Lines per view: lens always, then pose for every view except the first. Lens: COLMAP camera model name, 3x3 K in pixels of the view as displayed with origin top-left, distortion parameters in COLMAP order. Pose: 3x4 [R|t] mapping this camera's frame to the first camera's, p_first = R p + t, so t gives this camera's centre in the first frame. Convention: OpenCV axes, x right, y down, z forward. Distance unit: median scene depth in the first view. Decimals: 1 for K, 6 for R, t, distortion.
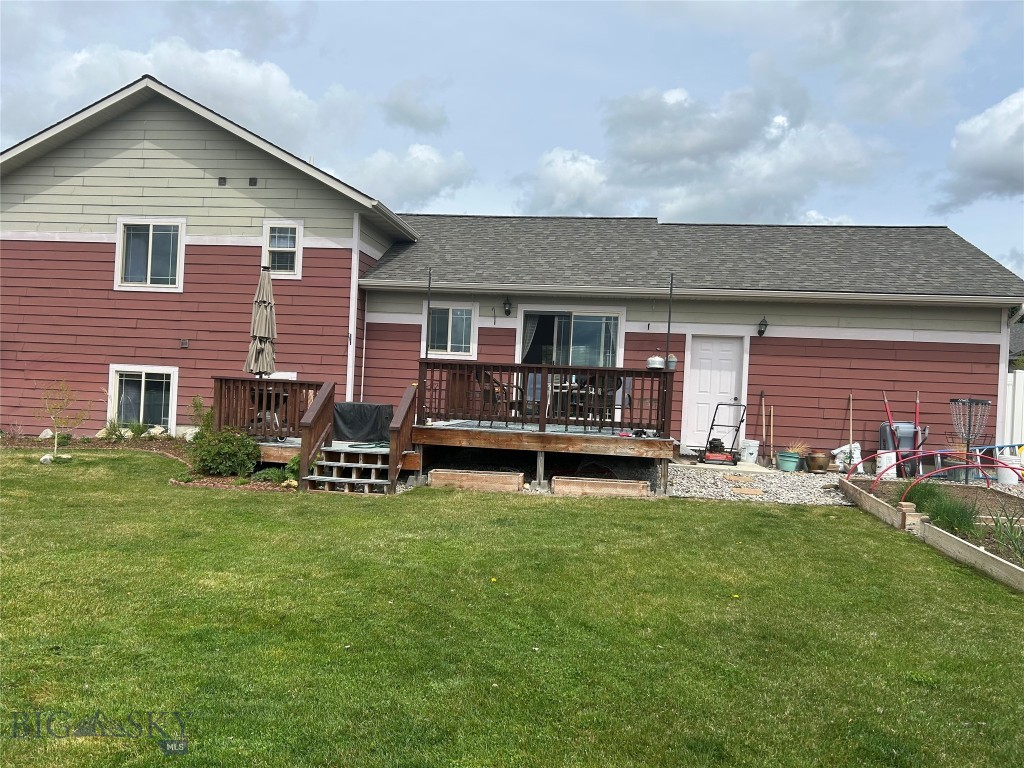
lens RADIAL K [[766.0, 0, 504.9], [0, 766.0, 398.1], [0, 0, 1]] dist [0.046209, -0.055123]
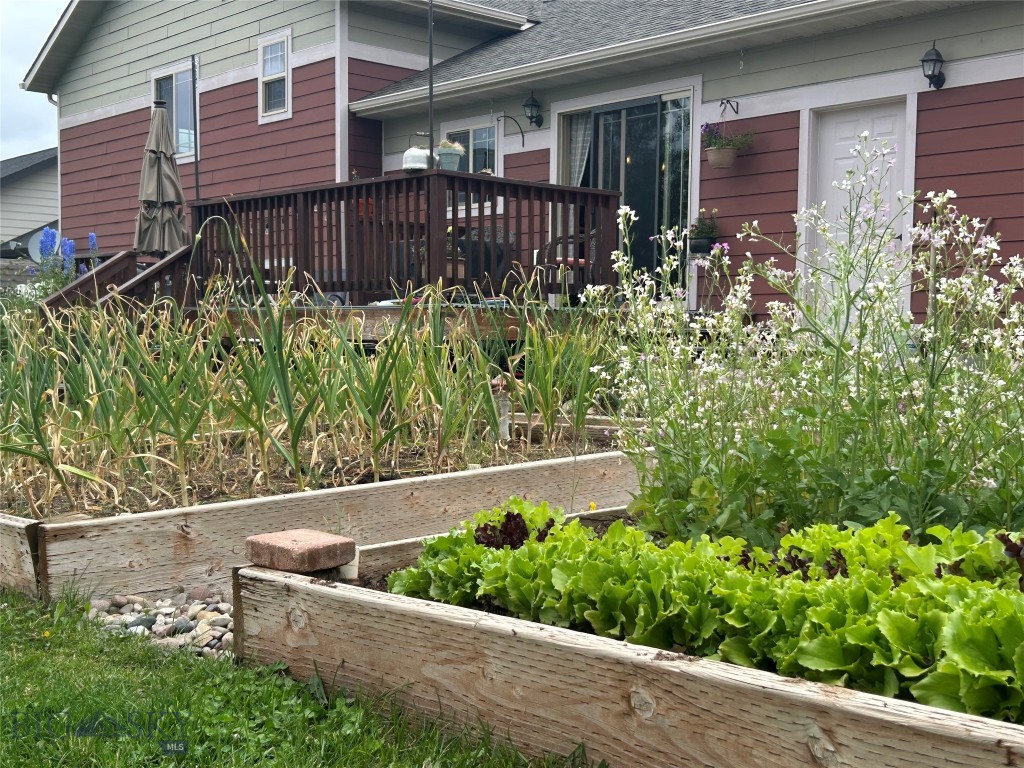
lens RADIAL K [[1238.0, 0, 513.2], [0, 1238.0, 395.2], [0, 0, 1]] dist [0.048055, 0.000000]
pose [[0.773004, -0.006232, -0.634370, 0.570440], [0.022880, 0.999575, 0.018061, 0.072743], [0.633988, -0.028476, 0.772818, 0.277638]]
